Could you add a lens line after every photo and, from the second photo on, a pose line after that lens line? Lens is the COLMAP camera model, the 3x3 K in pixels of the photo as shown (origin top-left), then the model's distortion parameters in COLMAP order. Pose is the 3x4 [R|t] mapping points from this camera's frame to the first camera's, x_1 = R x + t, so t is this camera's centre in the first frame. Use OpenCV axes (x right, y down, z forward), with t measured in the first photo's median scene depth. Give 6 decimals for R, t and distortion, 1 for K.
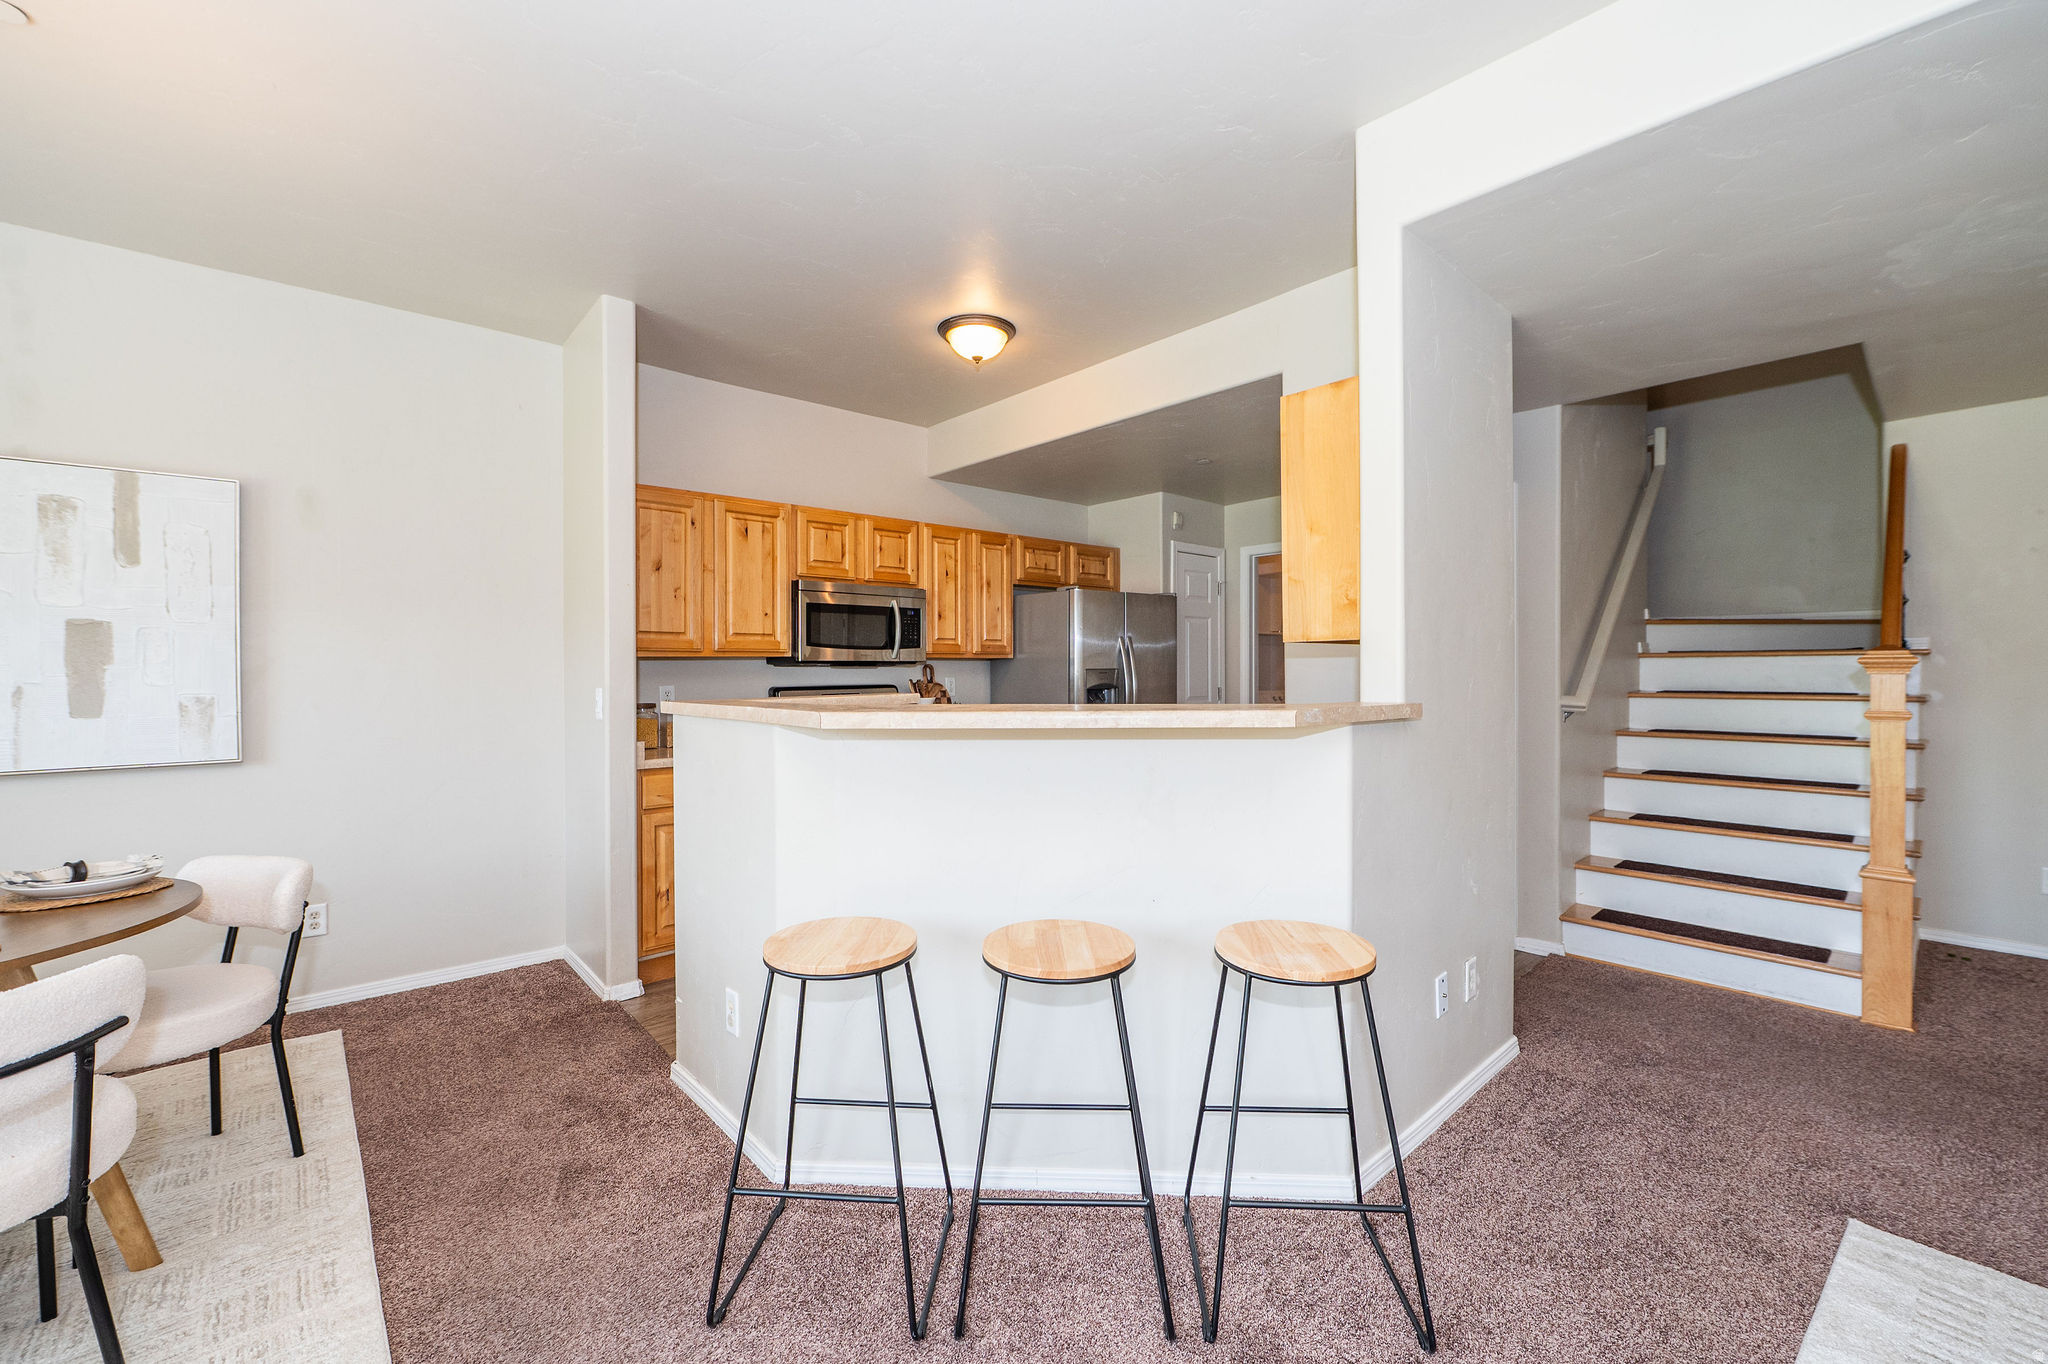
lens RADIAL K [[837.2, 0, 1053.6], [0, 837.2, 669.2], [0, 0, 1]] dist [-0.006317, -0.001605]
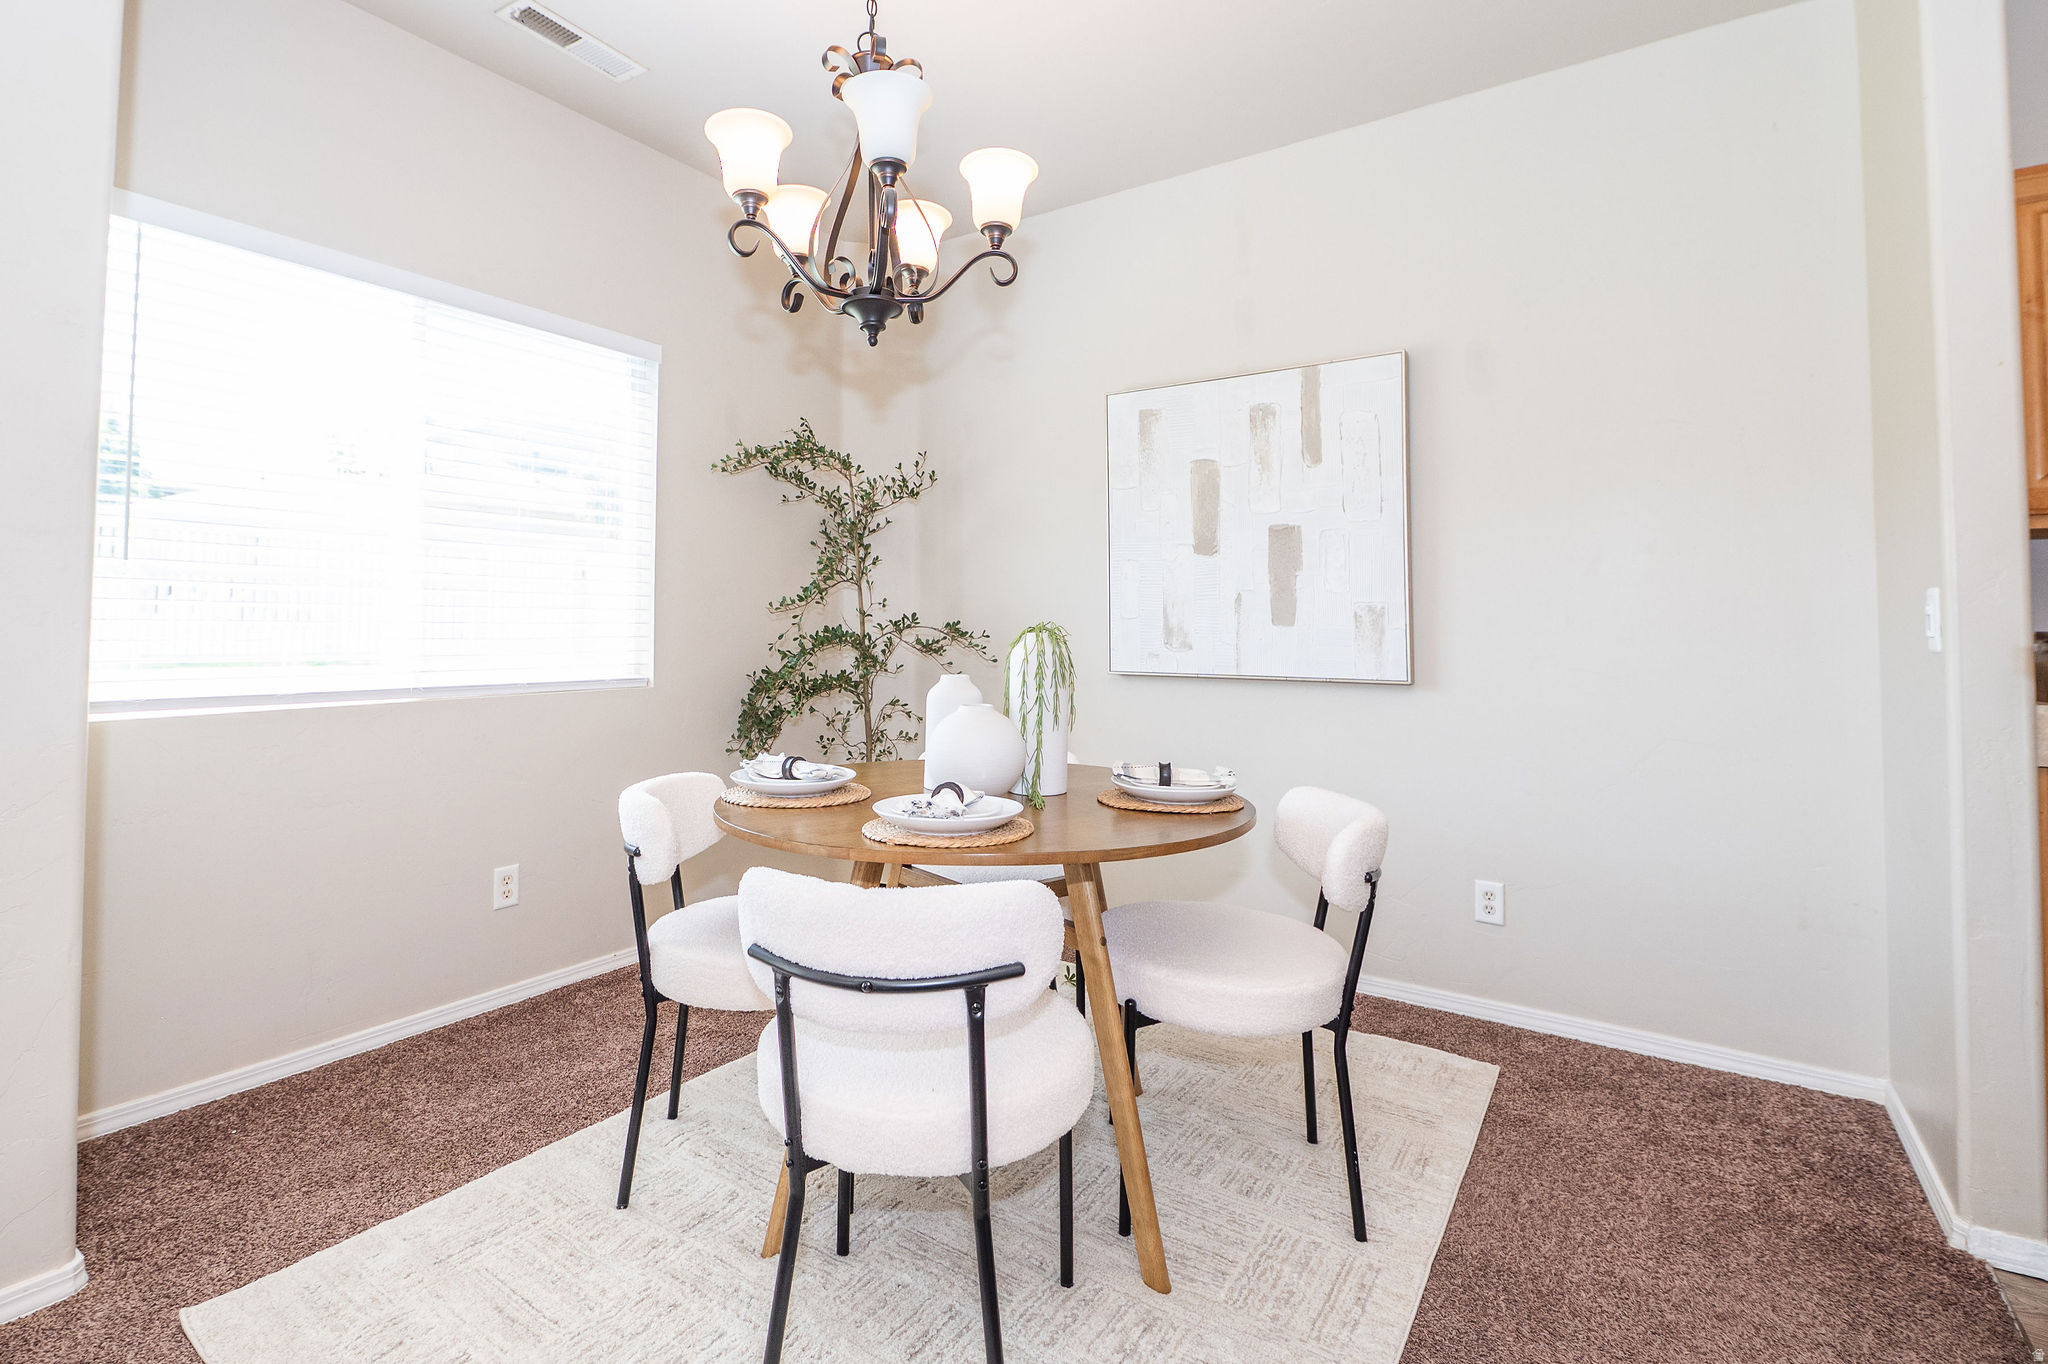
lens RADIAL K [[965.2, 0, 990.3], [0, 965.2, 582.0], [0, 0, 1]] dist [-0.002840, -0.000876]
pose [[0.220319, -0.038218, -0.974679, -0.127418], [-0.009986, 0.999091, -0.041433, 0.053897], [0.975377, 0.018861, 0.219737, 0.384393]]
